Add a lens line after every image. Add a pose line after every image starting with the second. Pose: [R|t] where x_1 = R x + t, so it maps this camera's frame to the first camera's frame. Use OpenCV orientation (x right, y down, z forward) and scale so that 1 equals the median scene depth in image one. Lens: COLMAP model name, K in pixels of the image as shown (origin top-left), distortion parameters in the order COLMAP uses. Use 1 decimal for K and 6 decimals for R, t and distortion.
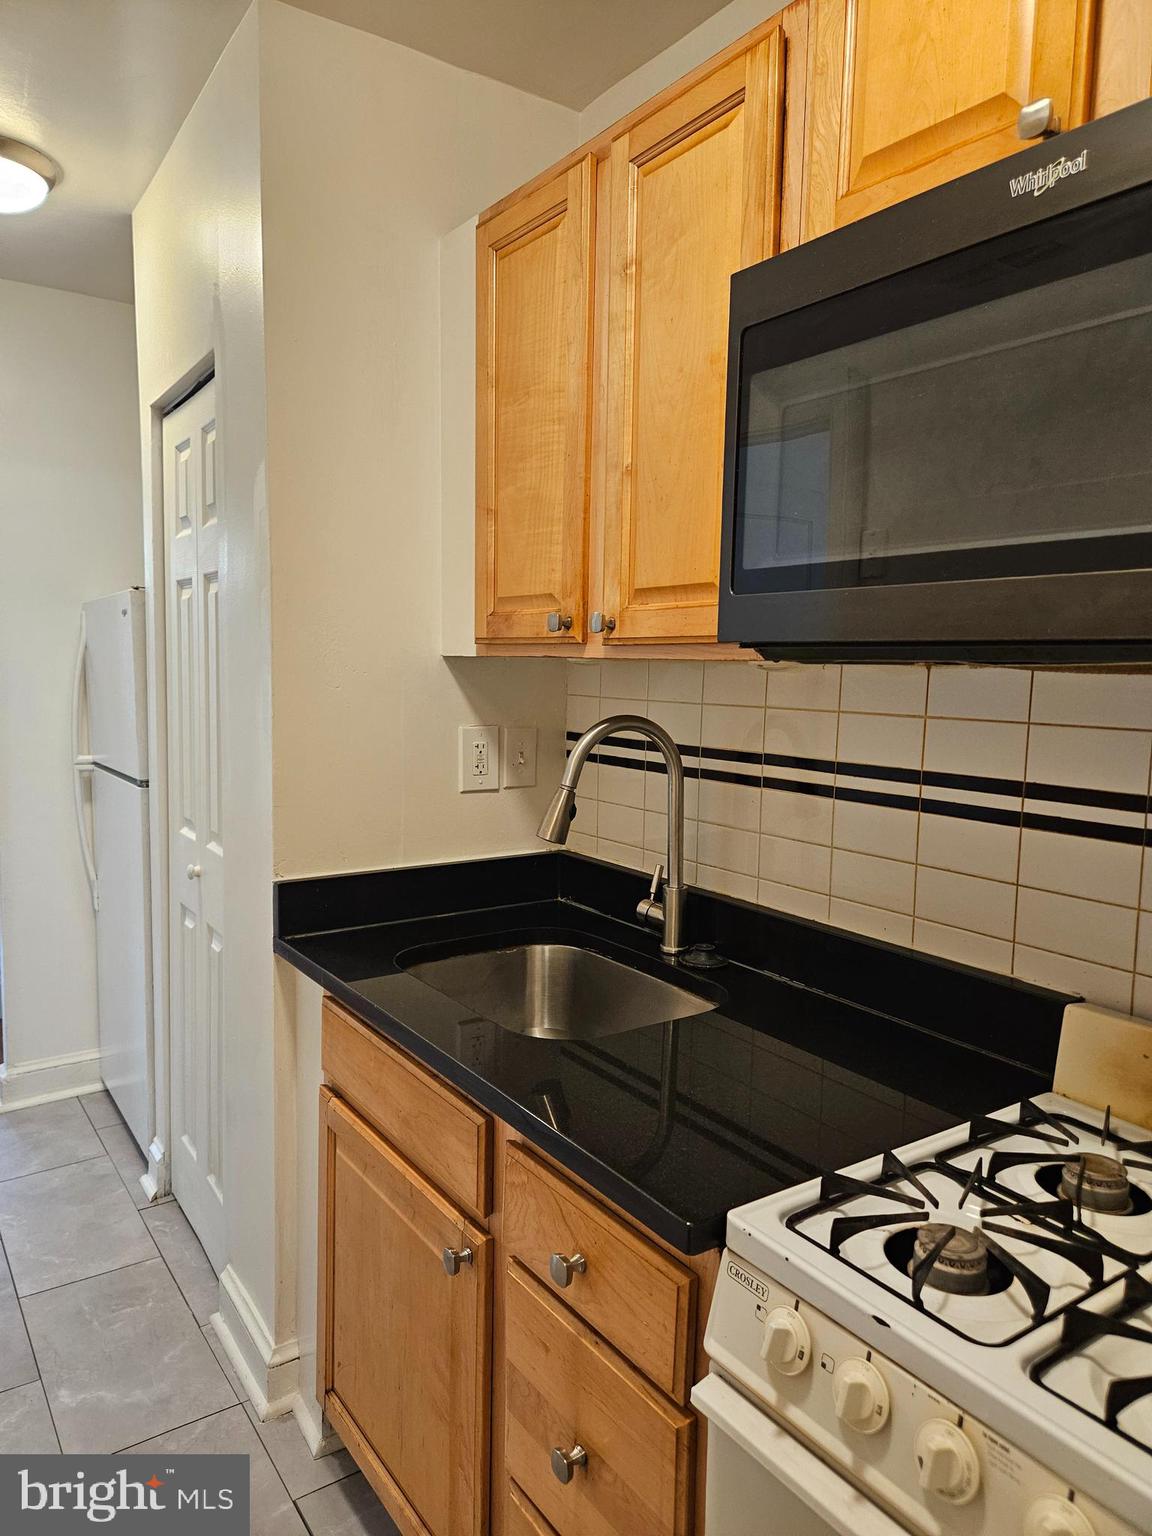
lens RADIAL K [[1020.6, 0, 584.8], [0, 1020.6, 780.6], [0, 0, 1]] dist [0.088056, -0.091725]
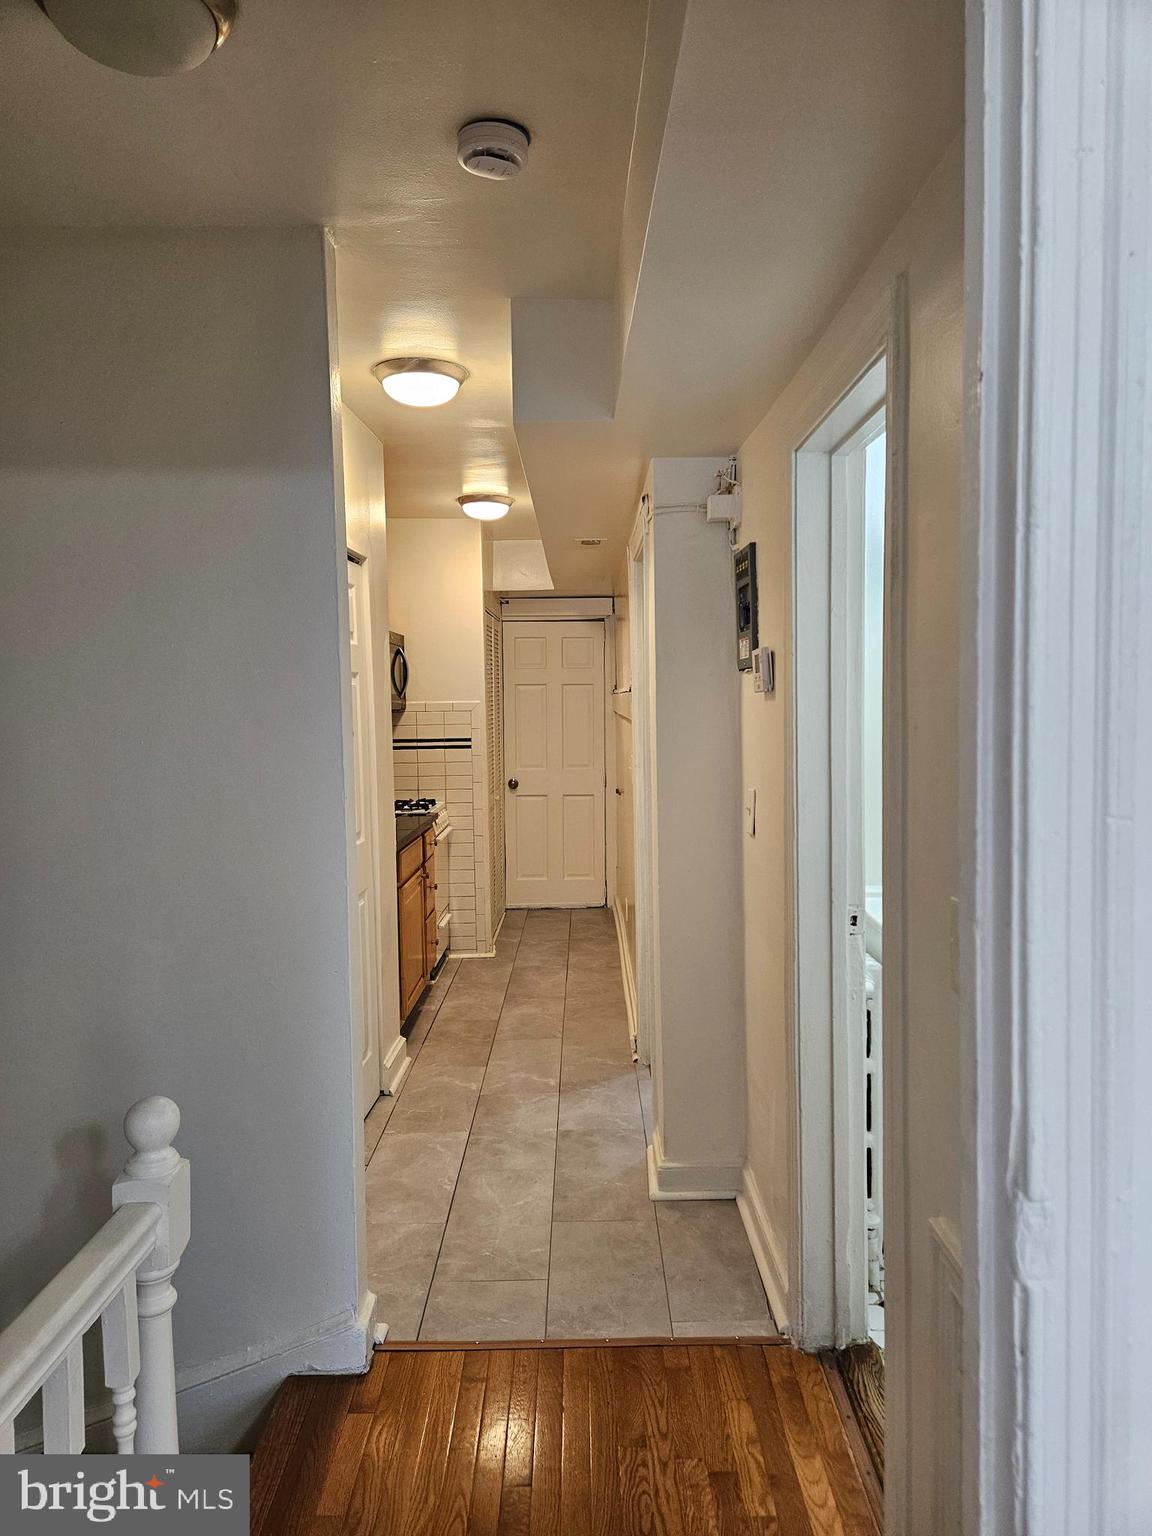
lens RADIAL K [[1020.6, 0, 584.8], [0, 1020.6, 780.6], [0, 0, 1]] dist [0.088056, -0.091725]
pose [[-0.816261, -0.056463, 0.574918, -1.642824], [0.059961, 0.981556, 0.181530, -0.313104], [-0.574564, 0.182649, -0.797820, 2.166526]]
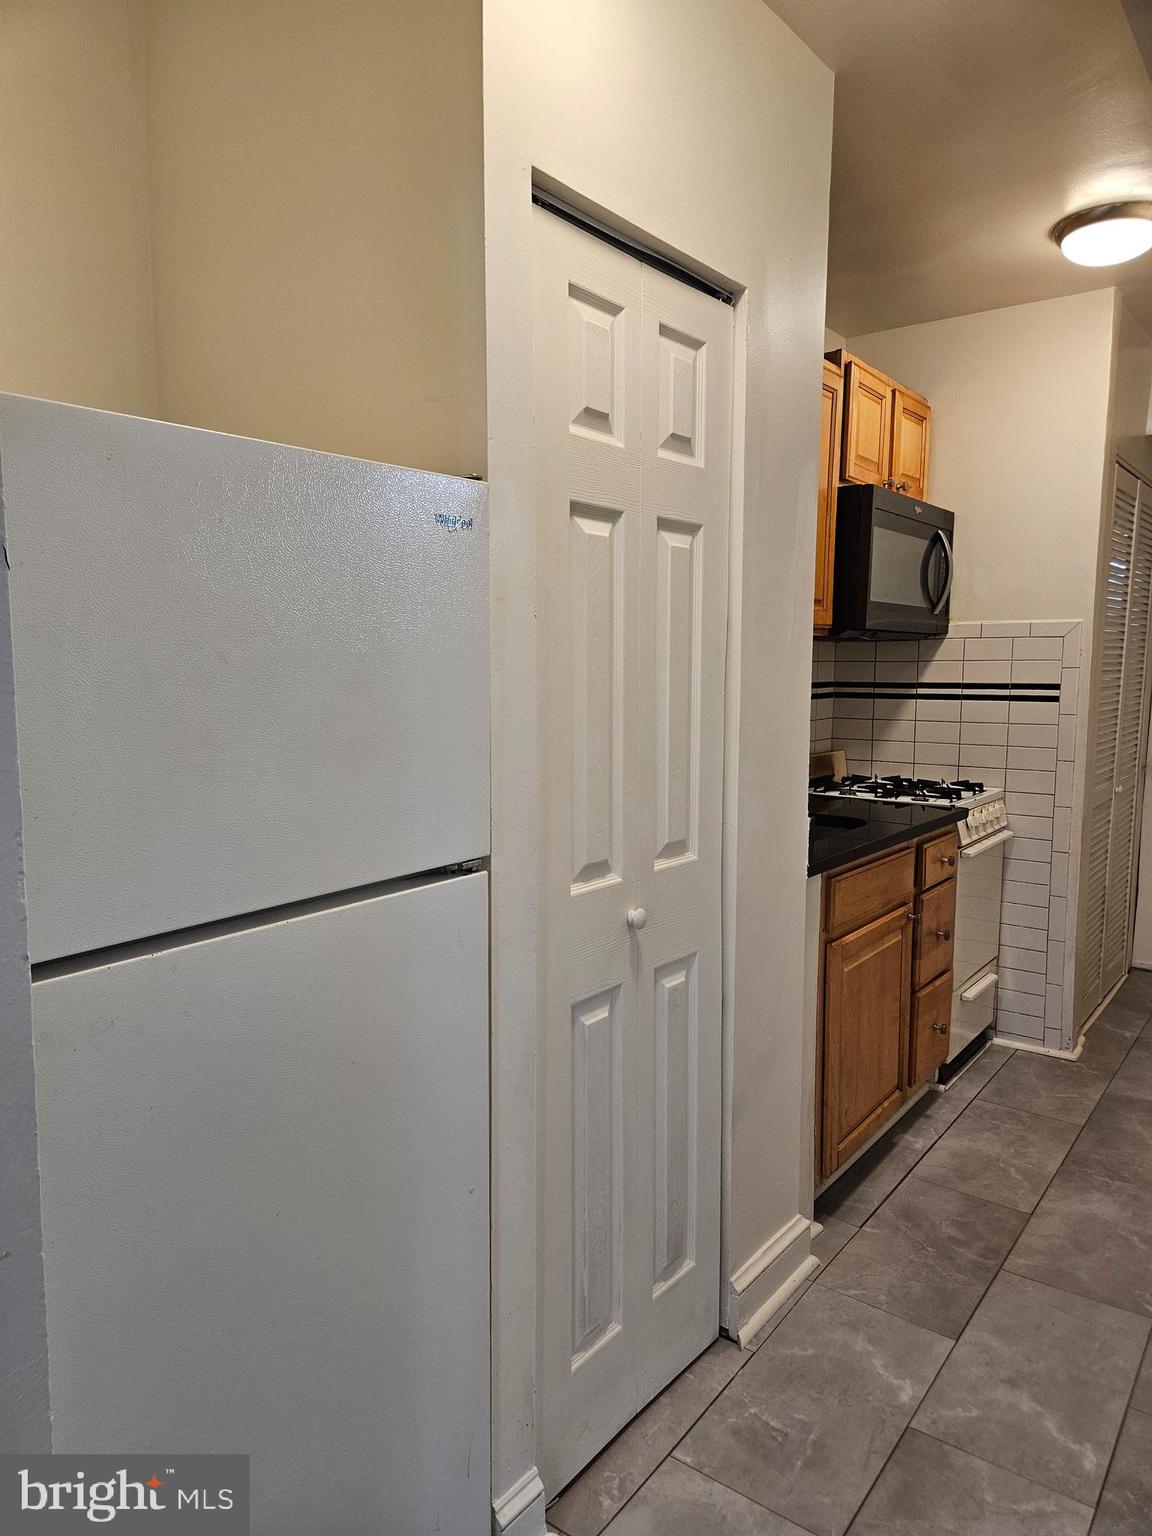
lens RADIAL K [[1029.3, 0, 553.2], [0, 1029.3, 769.5], [0, 0, 1]] dist [0.066165, -0.054993]
pose [[-0.294212, -0.127201, 0.947238, -1.152292], [0.092315, 0.982687, 0.160635, -0.154537], [-0.951271, 0.134705, -0.277376, 1.382254]]
